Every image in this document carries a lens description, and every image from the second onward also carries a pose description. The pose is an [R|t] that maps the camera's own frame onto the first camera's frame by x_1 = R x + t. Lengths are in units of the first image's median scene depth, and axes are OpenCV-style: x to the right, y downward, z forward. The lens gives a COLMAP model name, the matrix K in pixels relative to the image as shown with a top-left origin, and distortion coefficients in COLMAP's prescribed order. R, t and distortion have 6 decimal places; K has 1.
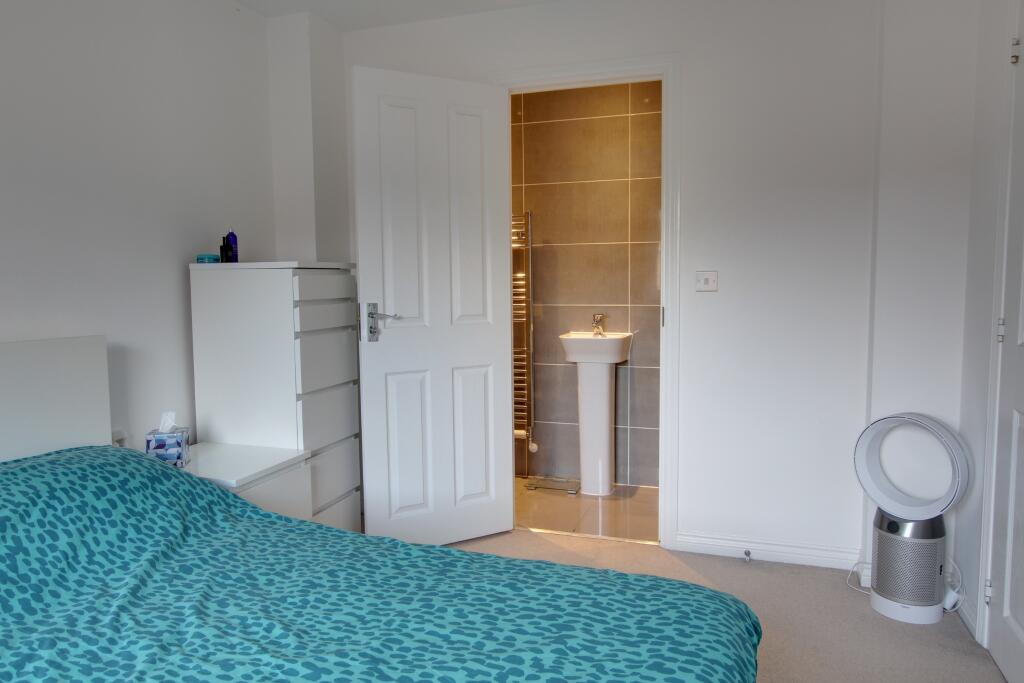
lens RADIAL K [[692.6, 0, 512.0], [0, 692.6, 341.5], [0, 0, 1]] dist [0.000168, 0.000057]
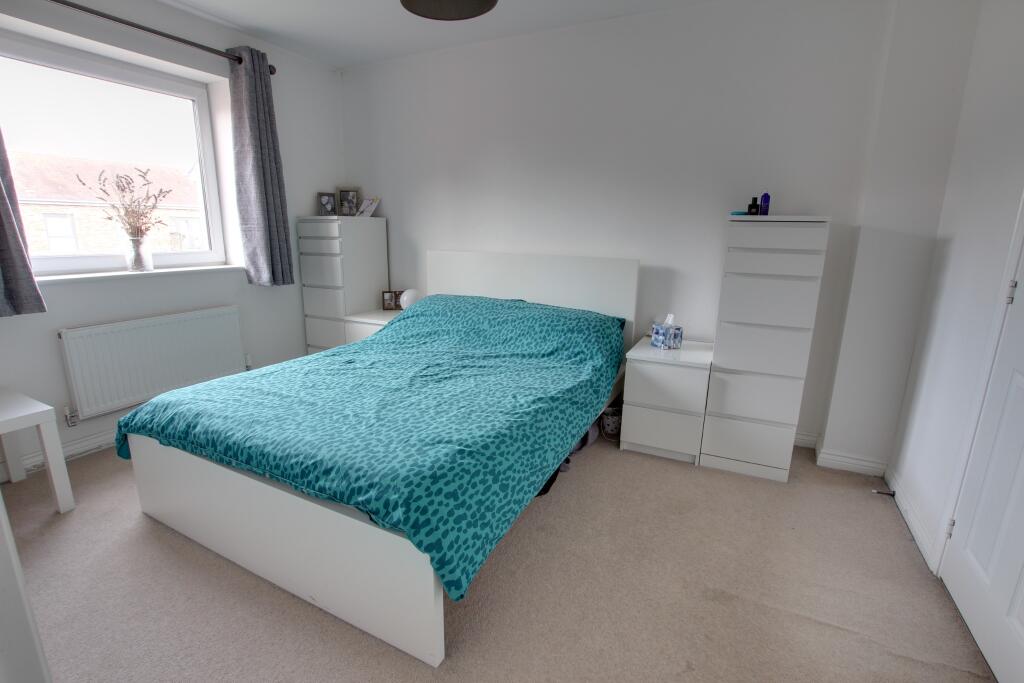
lens RADIAL K [[470.0, 0, 512.0], [0, 470.0, 341.5], [0, 0, 1]] dist [-0.028700, -0.000163]
pose [[-0.128623, 0.234989, -0.963450, 0.891379], [-0.100457, 0.963435, 0.248396, -0.096946], [0.986592, 0.128734, -0.100314, 1.071457]]
